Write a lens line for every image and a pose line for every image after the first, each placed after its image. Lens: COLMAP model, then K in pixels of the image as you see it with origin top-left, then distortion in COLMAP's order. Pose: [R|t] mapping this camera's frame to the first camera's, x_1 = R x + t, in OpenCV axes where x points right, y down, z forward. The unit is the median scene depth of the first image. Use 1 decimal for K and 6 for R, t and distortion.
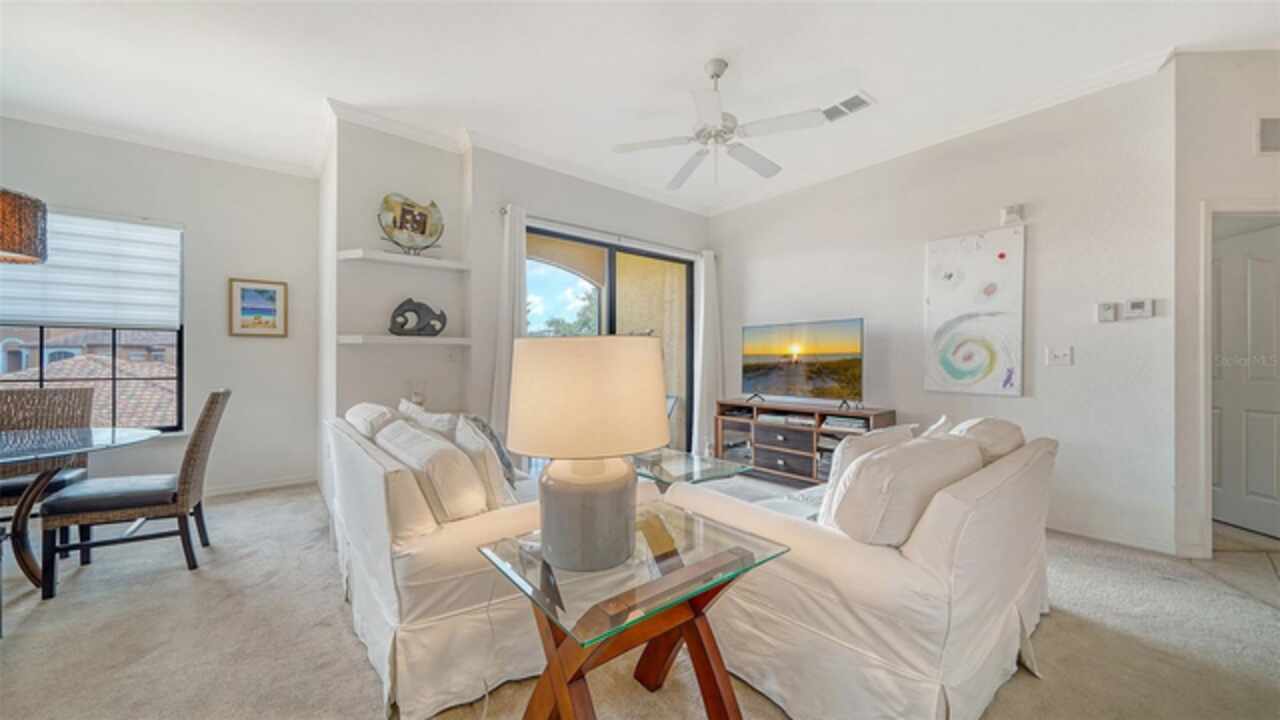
lens RADIAL K [[448.5, 0, 631.8], [0, 448.5, 362.0], [0, 0, 1]] dist [-0.001711, -0.000183]
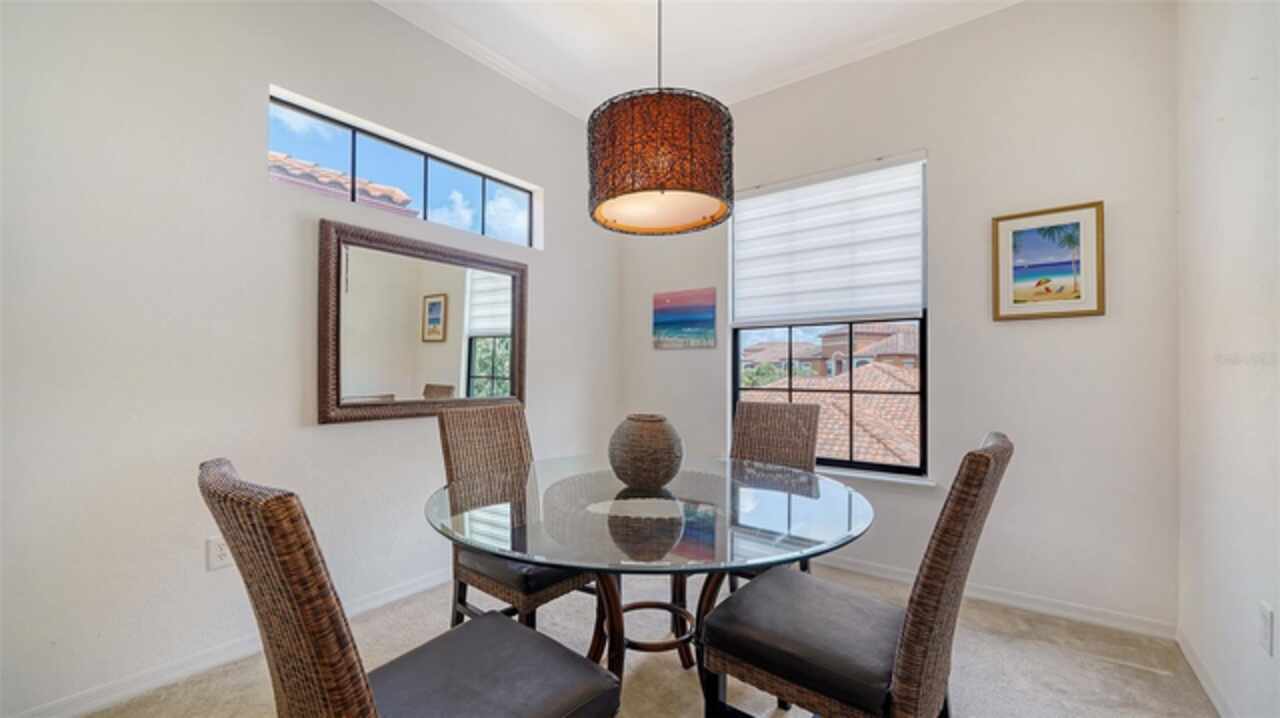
lens RADIAL K [[504.6, 0, 639.8], [0, 504.6, 363.1], [0, 0, 1]] dist [-0.000973, -0.000065]
pose [[0.239509, -0.010637, -0.970836, -0.391866], [-0.001145, 0.999936, -0.011239, 0.001453], [0.970893, 0.003804, 0.239481, 0.418810]]
